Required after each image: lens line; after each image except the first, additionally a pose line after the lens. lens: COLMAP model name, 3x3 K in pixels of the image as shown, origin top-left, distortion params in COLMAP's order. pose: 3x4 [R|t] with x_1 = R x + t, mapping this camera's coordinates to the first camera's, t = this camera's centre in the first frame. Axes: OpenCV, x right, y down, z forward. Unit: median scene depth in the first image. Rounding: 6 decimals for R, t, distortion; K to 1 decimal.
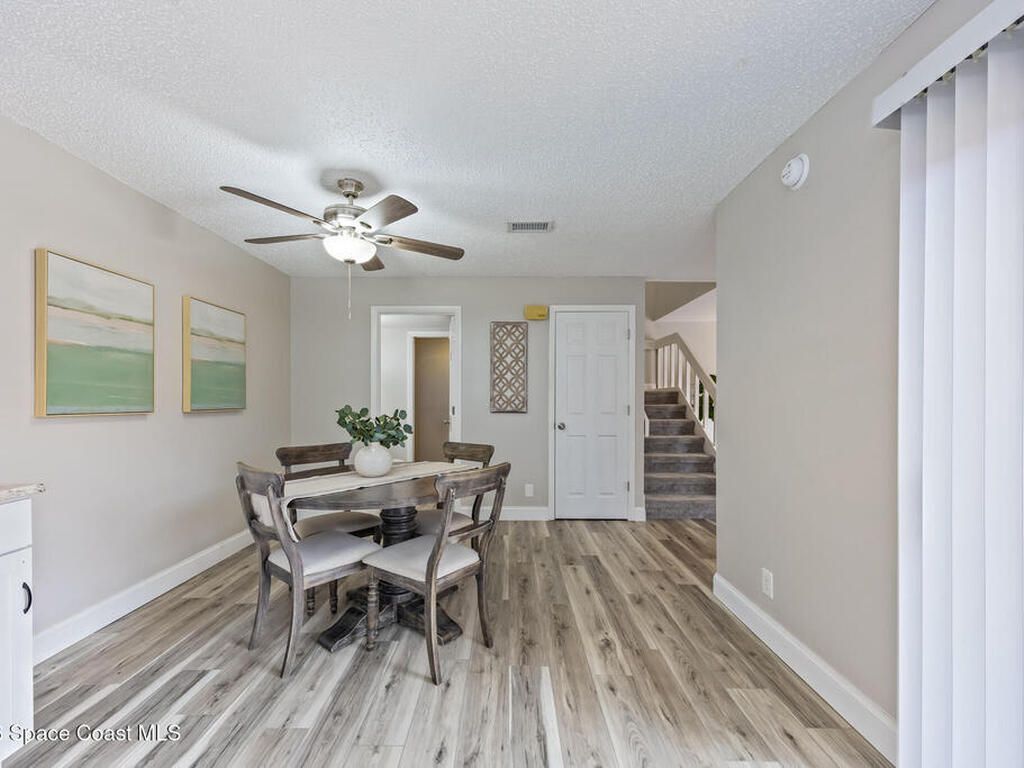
lens RADIAL K [[436.5, 0, 500.5], [0, 436.5, 400.2], [0, 0, 1]] dist [0.018478, -0.003123]
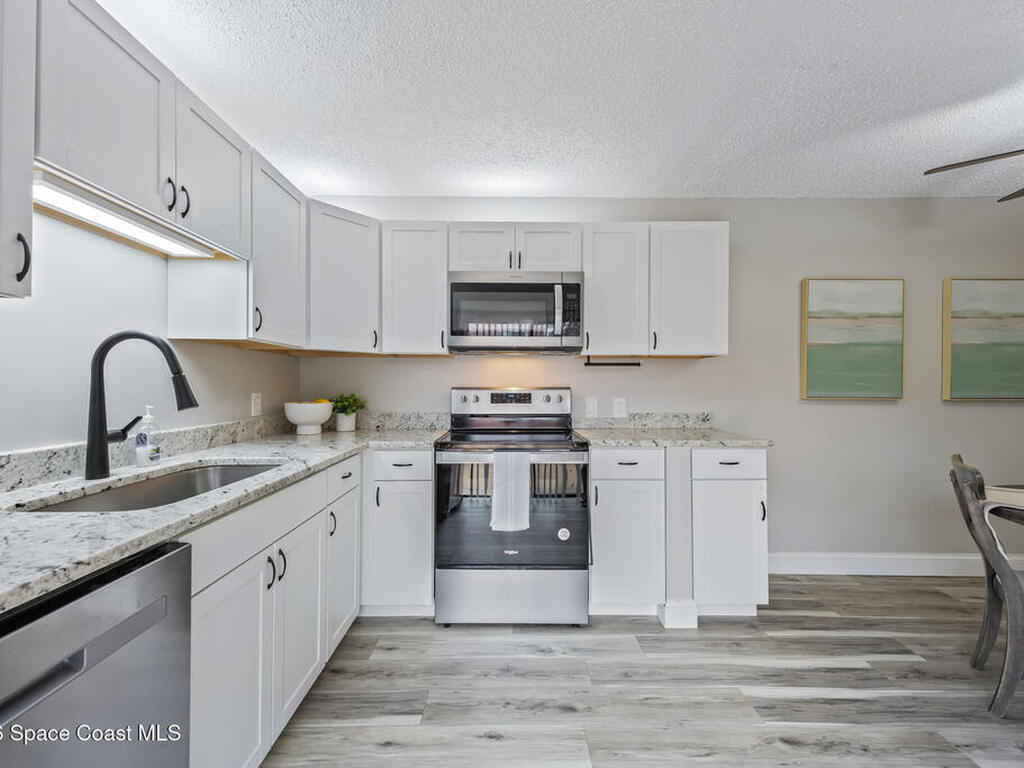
lens RADIAL K [[436.5, 0, 515.7], [0, 436.5, 382.9], [0, 0, 1]] dist [0.018478, -0.003123]
pose [[0.026282, -0.006399, -0.999634, 0.326152], [-0.004695, 0.999968, -0.006524, 0.000879], [0.999644, 0.004865, 0.026251, 0.051586]]
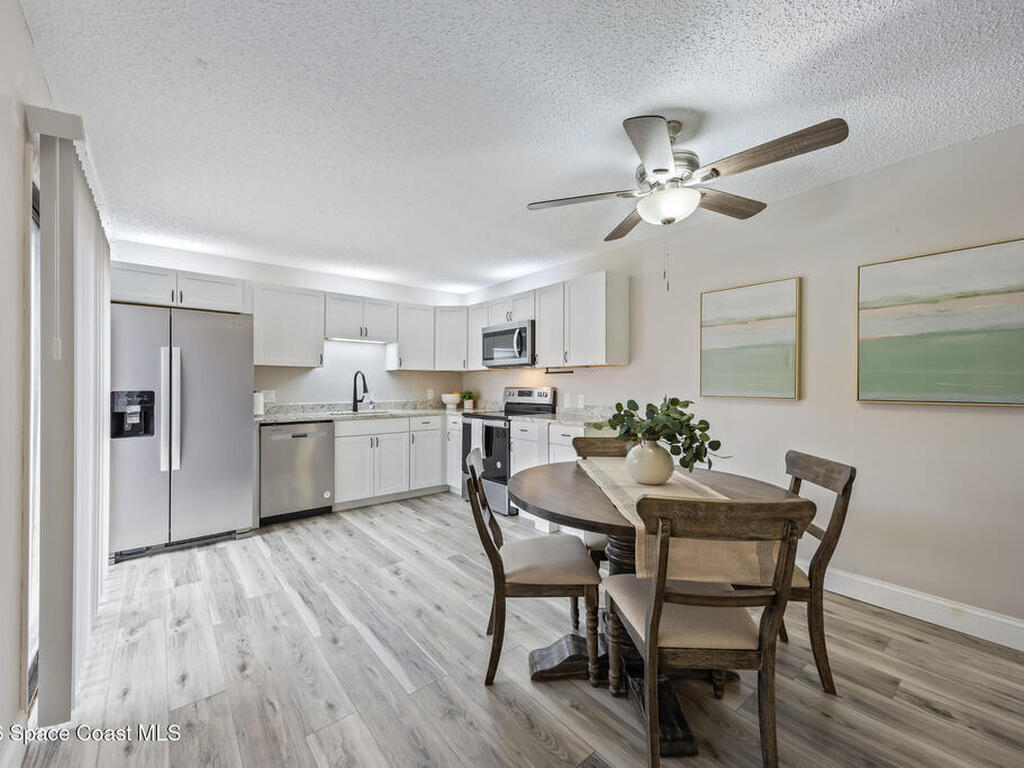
lens RADIAL K [[436.5, 0, 514.8], [0, 436.5, 384.6], [0, 0, 1]] dist [0.018478, -0.003123]
pose [[-0.764346, -0.002364, -0.644803, 0.501130], [-0.002624, 0.999996, -0.000557, -0.006285], [0.644802, 0.001267, -0.764349, 1.761194]]
